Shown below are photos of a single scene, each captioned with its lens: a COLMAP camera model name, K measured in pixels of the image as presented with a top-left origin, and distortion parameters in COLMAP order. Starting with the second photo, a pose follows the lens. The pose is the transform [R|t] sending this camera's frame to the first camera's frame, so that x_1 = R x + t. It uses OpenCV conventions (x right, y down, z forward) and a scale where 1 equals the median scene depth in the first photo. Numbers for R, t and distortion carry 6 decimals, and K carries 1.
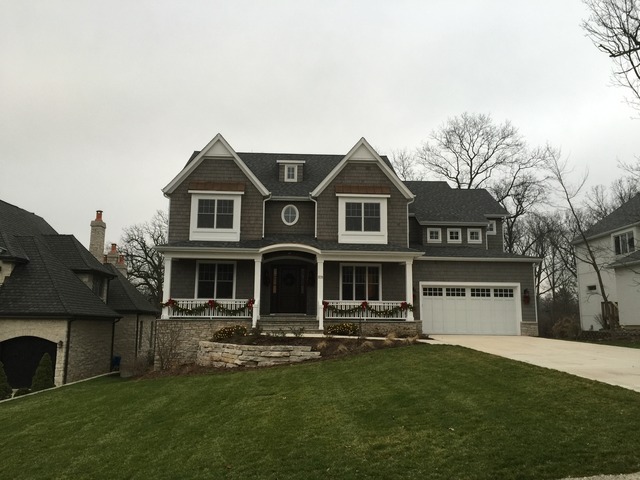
lens RADIAL K [[546.1, 0, 320.0], [0, 546.1, 240.0], [0, 0, 1]] dist [0.040382, -0.001225]
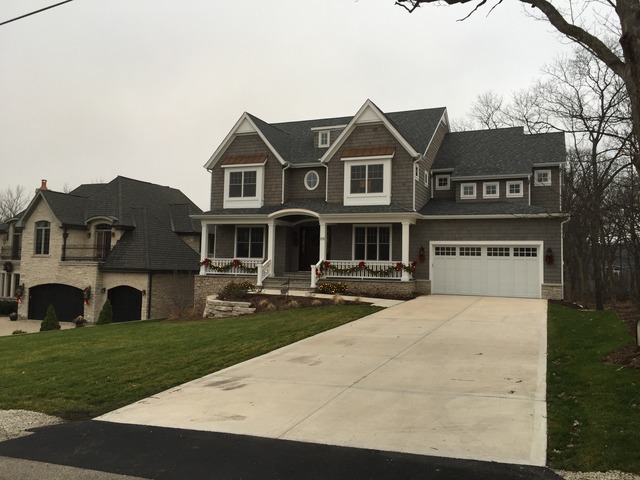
lens RADIAL K [[546.1, 0, 320.0], [0, 546.1, 240.0], [0, 0, 1]] dist [0.040382, -0.001225]
pose [[0.900515, -0.010293, -0.434704, 0.442000], [0.051513, 0.995205, 0.083147, -0.018216], [0.431764, -0.097268, 0.896727, 0.033641]]
